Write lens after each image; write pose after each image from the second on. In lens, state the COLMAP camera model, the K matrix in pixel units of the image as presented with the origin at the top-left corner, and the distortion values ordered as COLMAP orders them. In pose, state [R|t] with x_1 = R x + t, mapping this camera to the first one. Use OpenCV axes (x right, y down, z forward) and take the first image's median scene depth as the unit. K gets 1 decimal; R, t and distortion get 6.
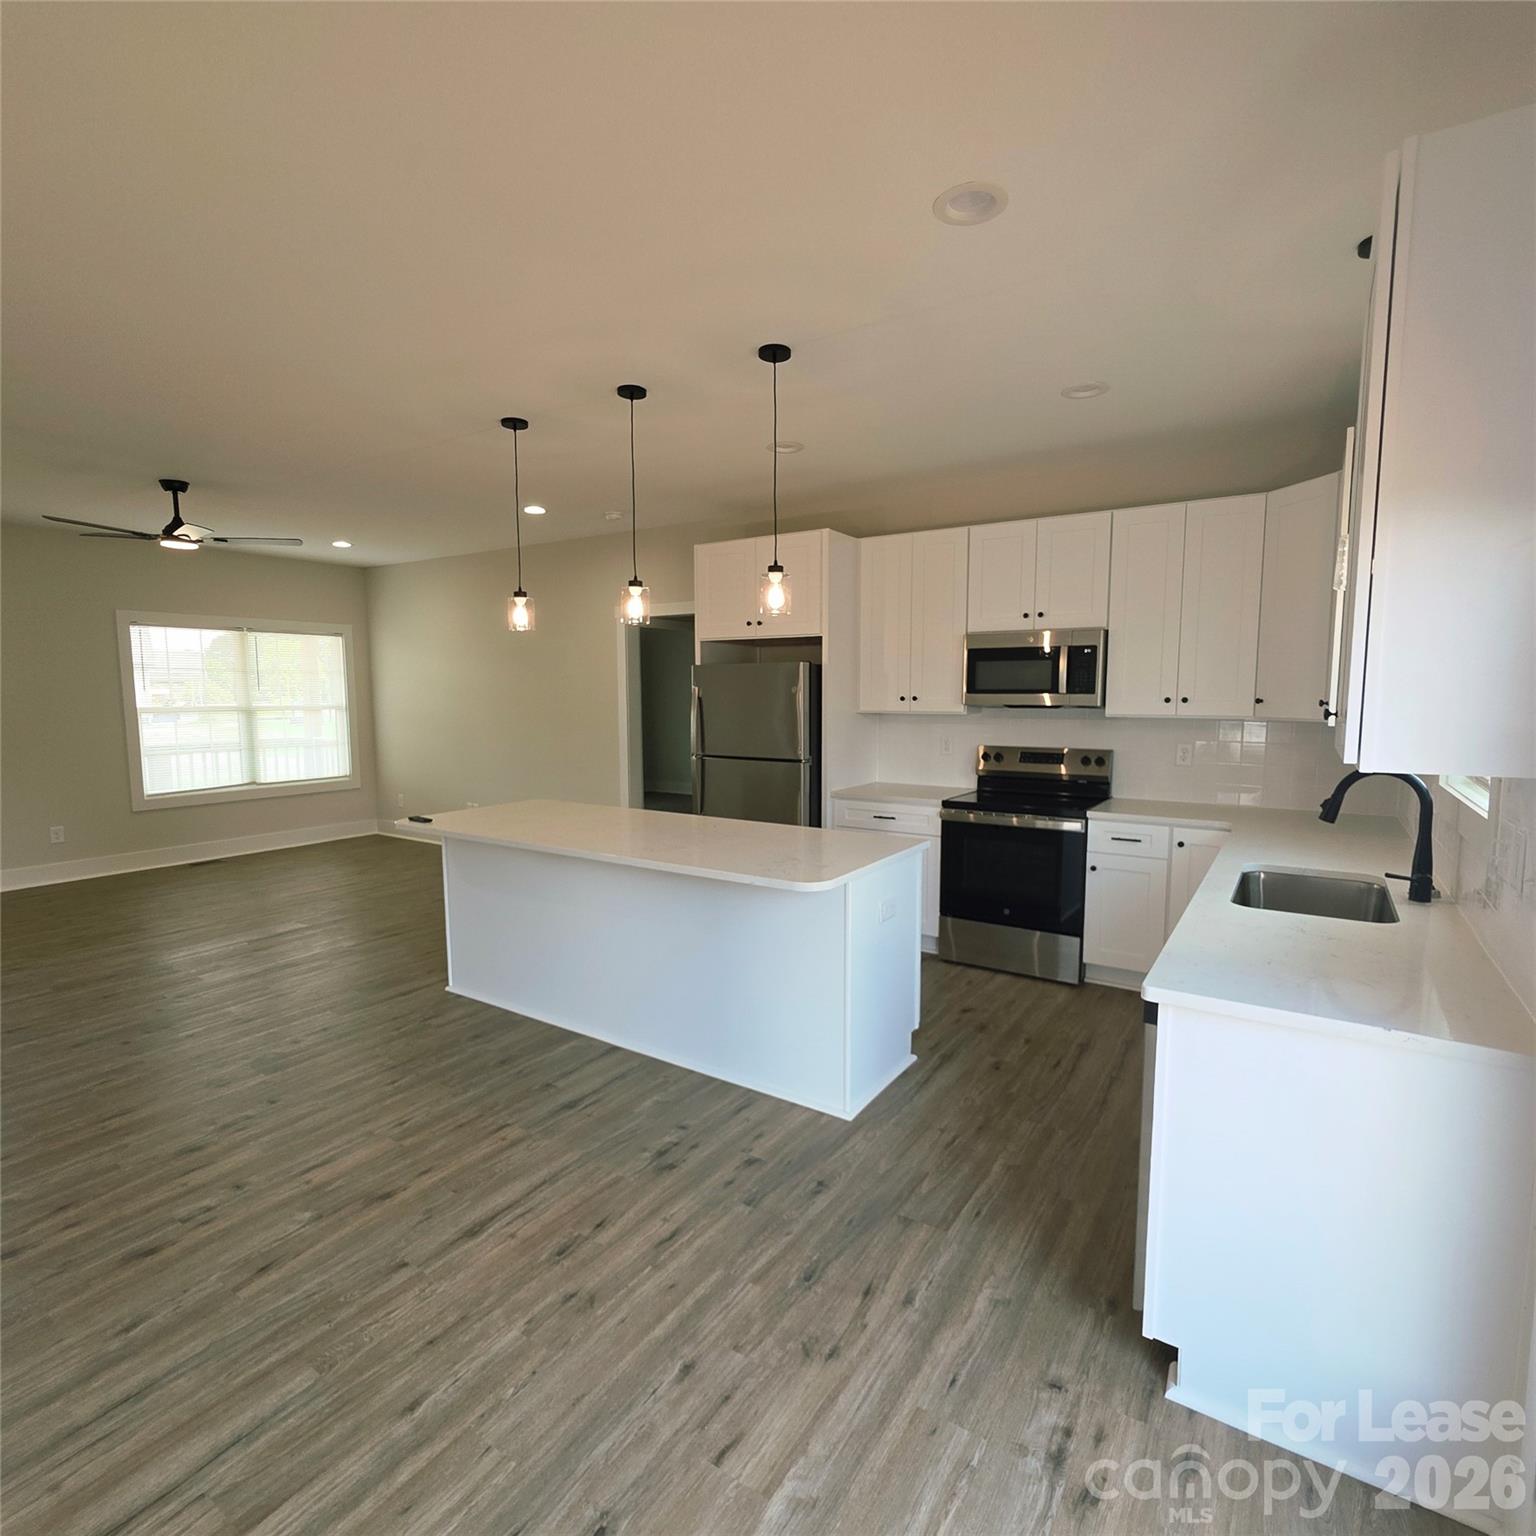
lens RADIAL K [[823.1, 0, 774.6], [0, 823.1, 778.1], [0, 0, 1]] dist [0.001998, -0.001073]
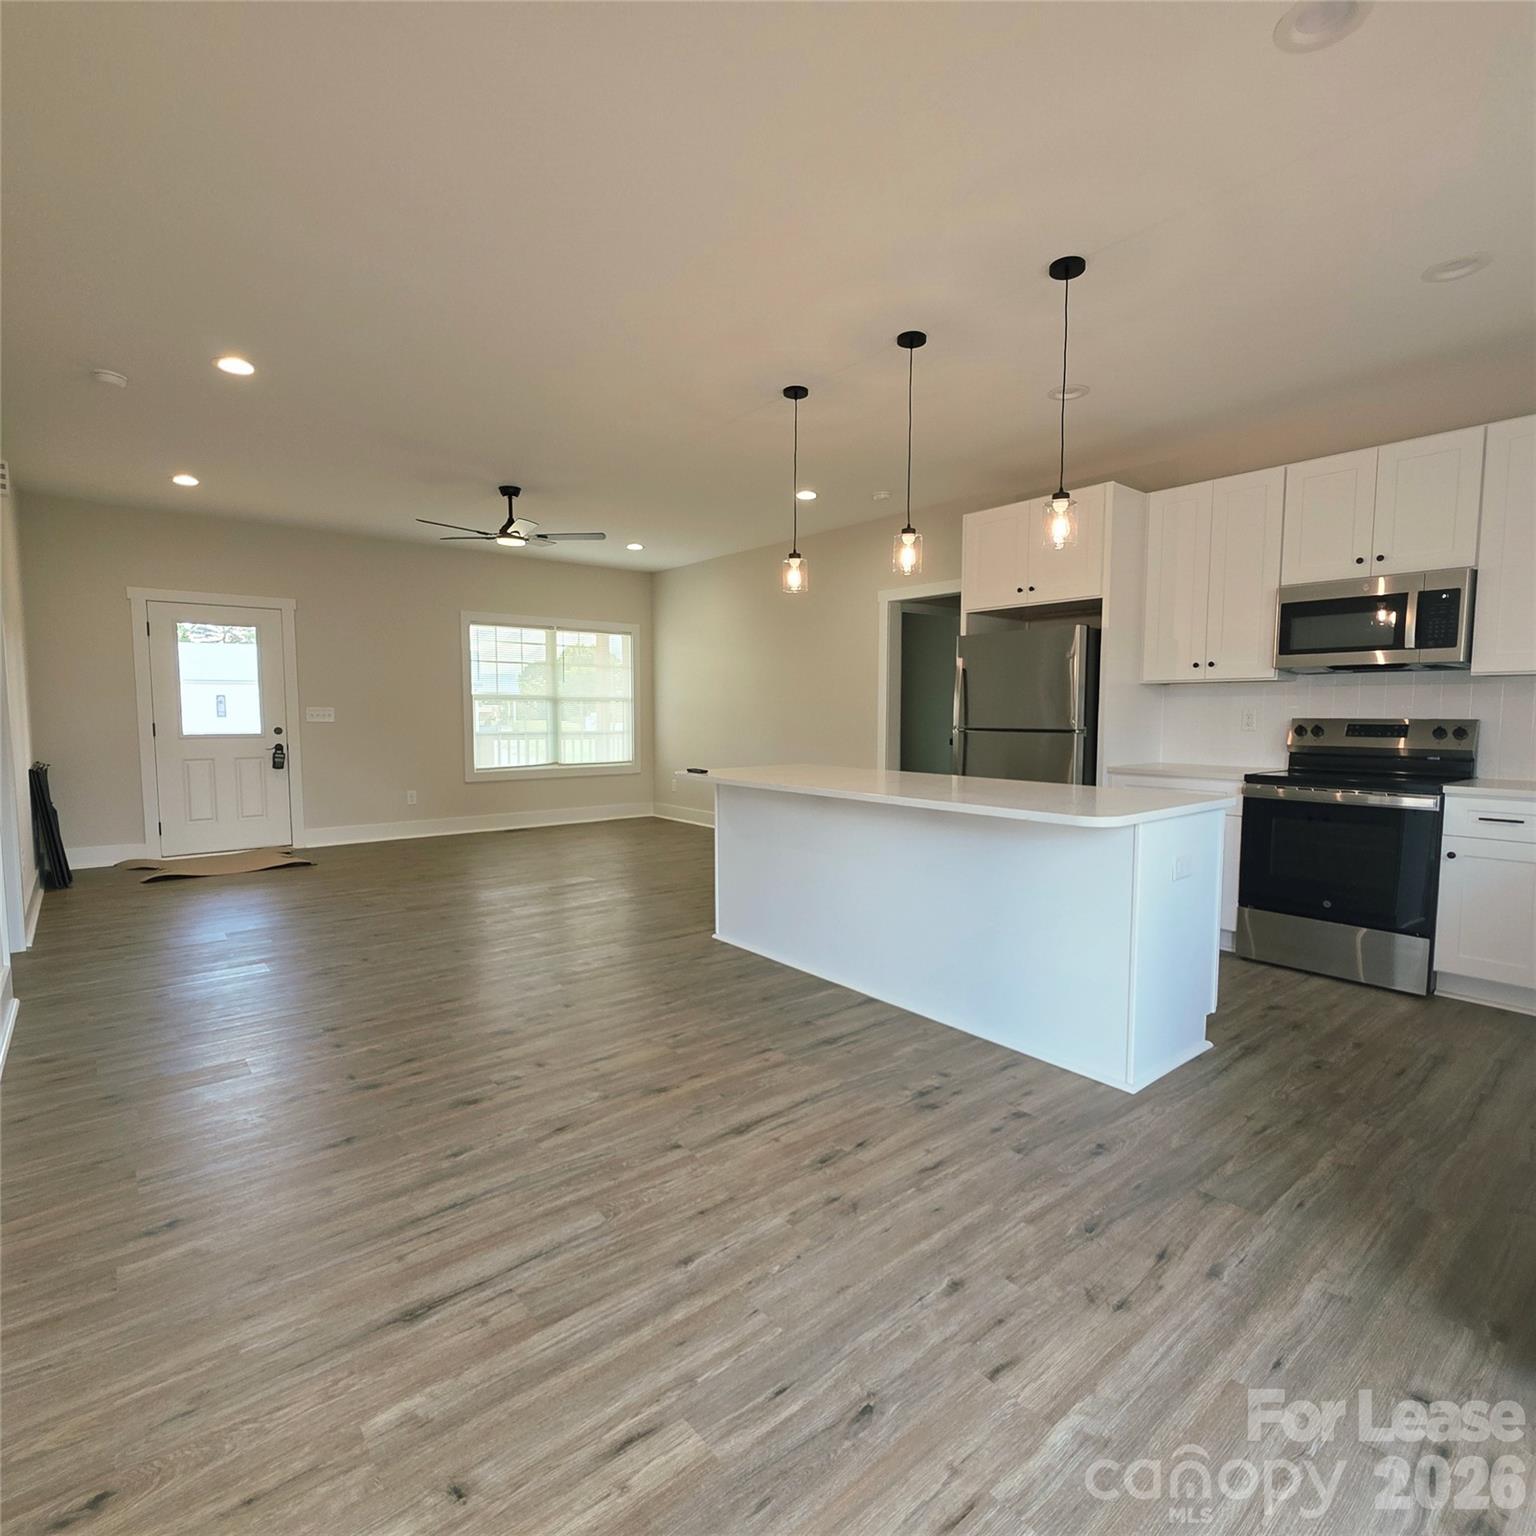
lens RADIAL K [[823.1, 0, 775.0], [0, 823.1, 777.3], [0, 0, 1]] dist [0.001998, -0.001073]
pose [[0.955296, 0.027389, -0.294380, -0.025222], [-0.035192, 0.999155, -0.021241, 0.098202], [0.293549, 0.030652, 0.955452, 0.014060]]
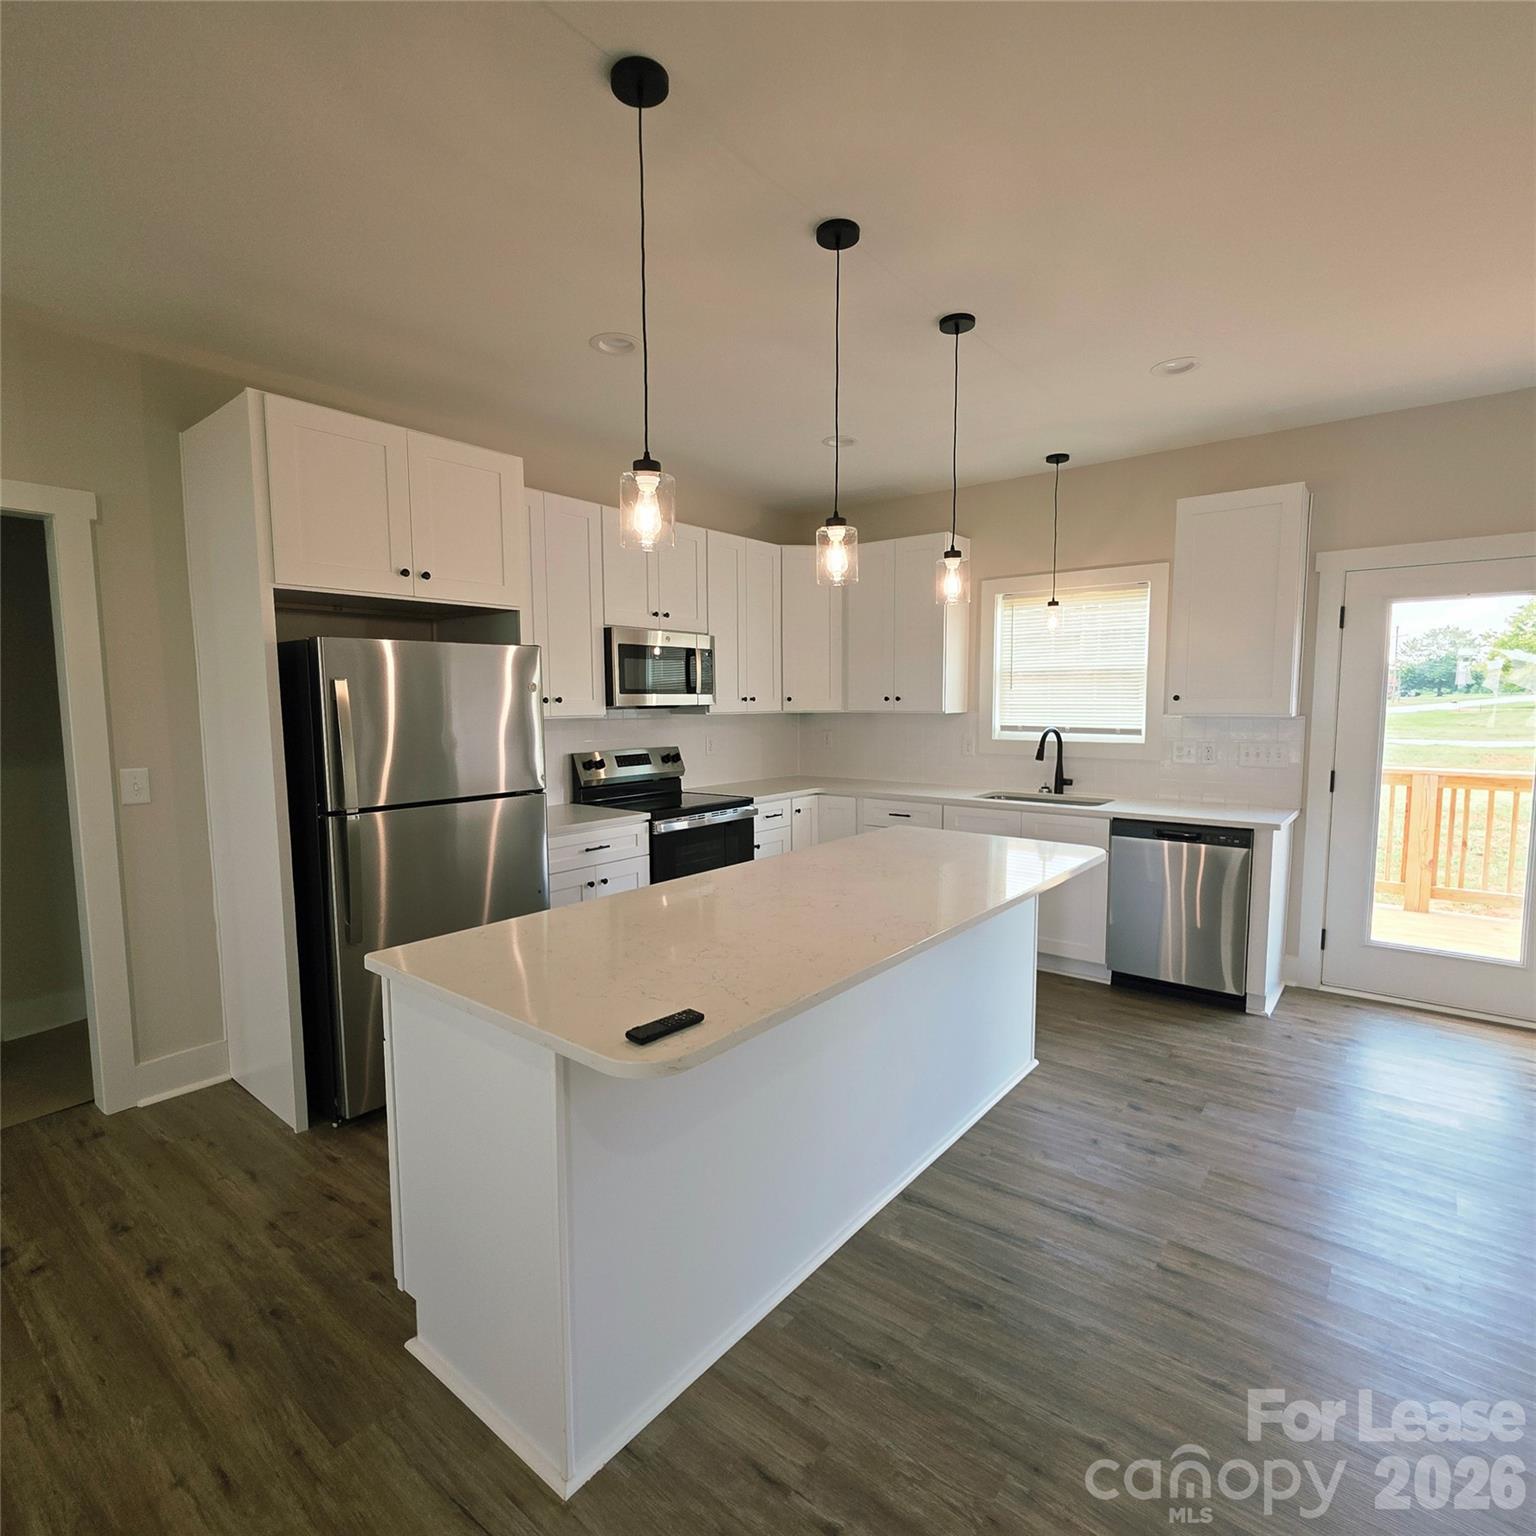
lens RADIAL K [[823.1, 0, 766.4], [0, 823.1, 771.9], [0, 0, 1]] dist [0.001998, -0.001073]
pose [[0.100538, -0.091052, 0.990758, -0.984202], [0.110977, 0.990616, 0.079777, -0.110976], [-0.988725, 0.101931, 0.109699, 1.141660]]
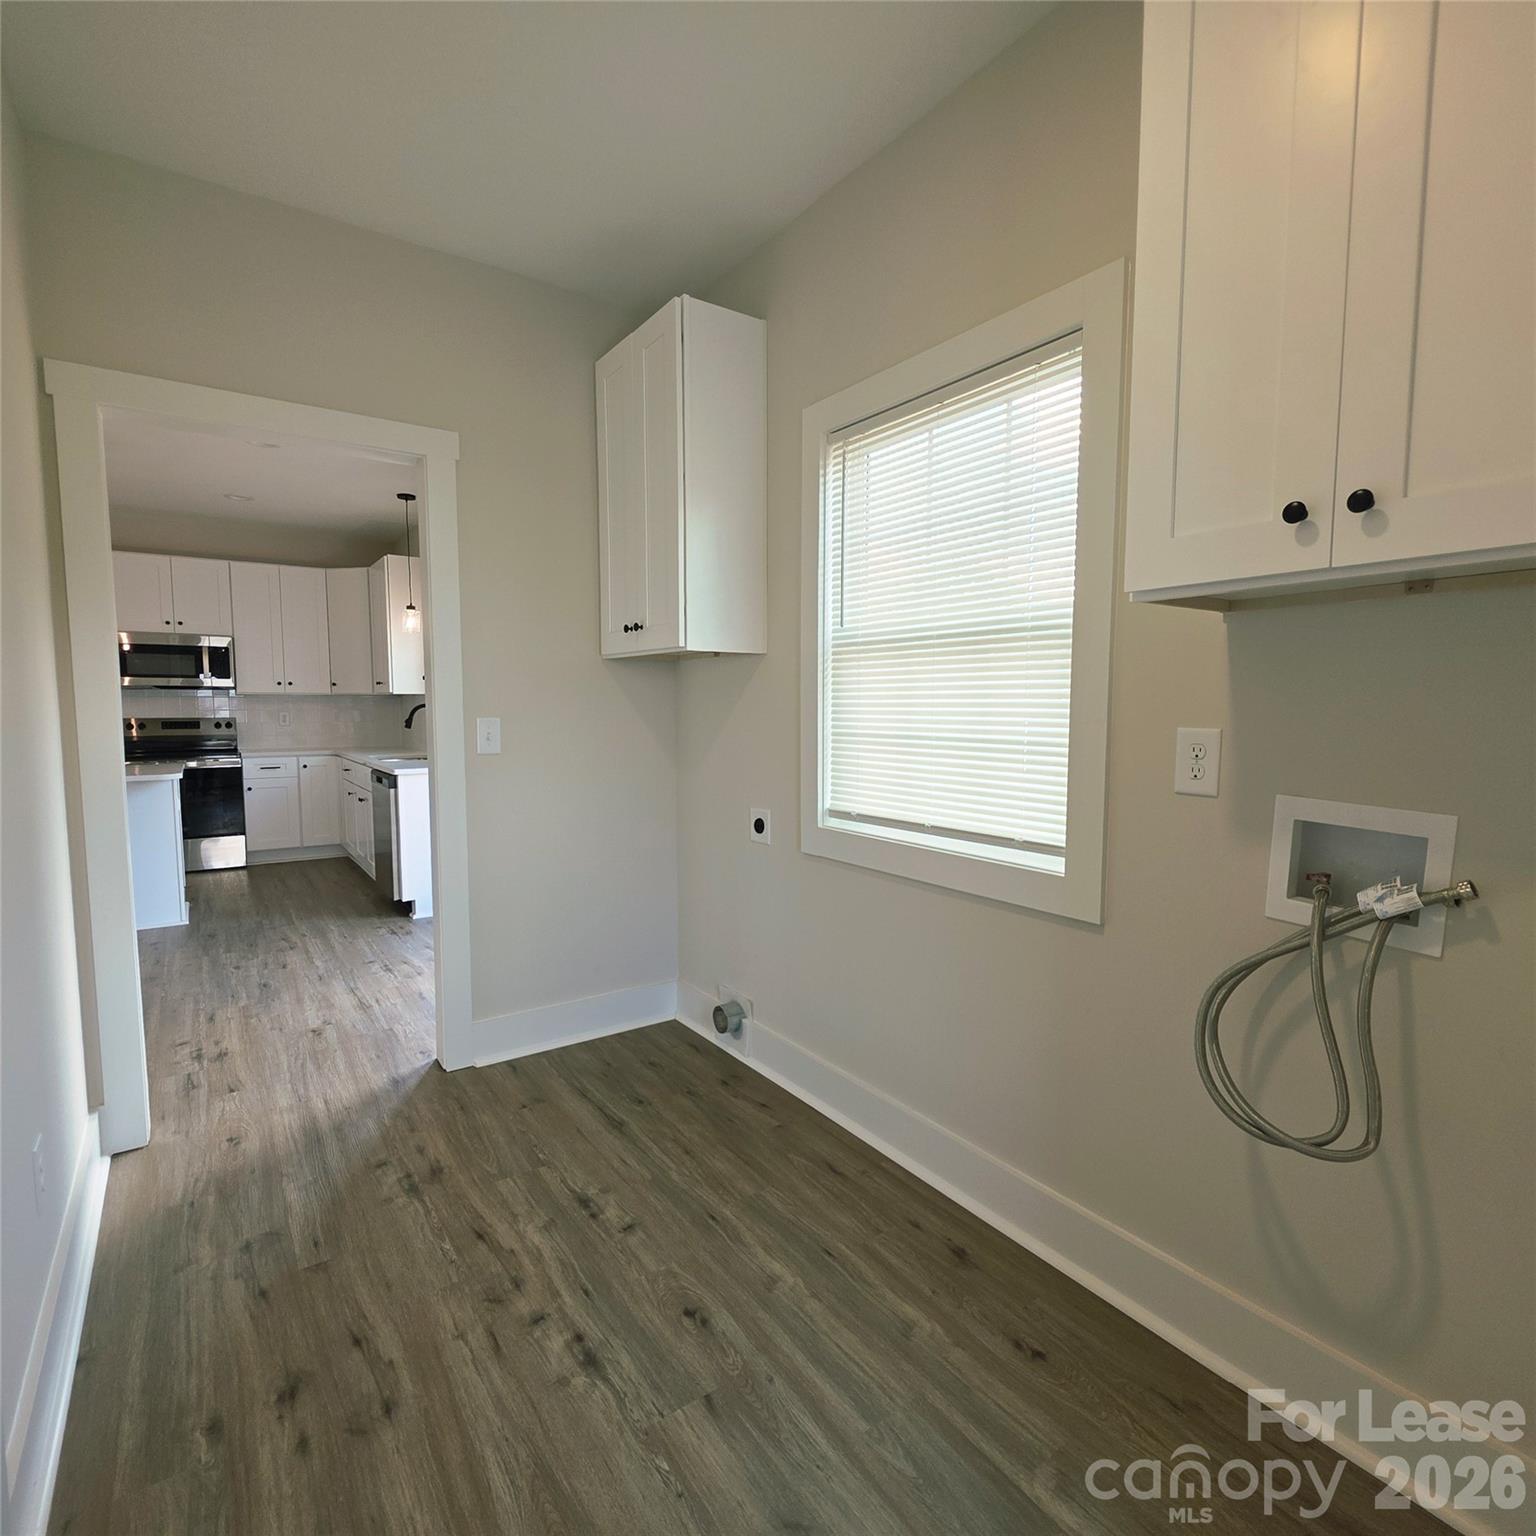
lens RADIAL K [[823.1, 0, 767.4], [0, 823.1, 770.2], [0, 0, 1]] dist [0.001998, -0.001073]
pose [[0.378942, -0.069921, 0.922775, -0.922572], [0.097764, 0.994586, 0.035215, 0.154661], [-0.920242, 0.076870, 0.383726, -0.695375]]
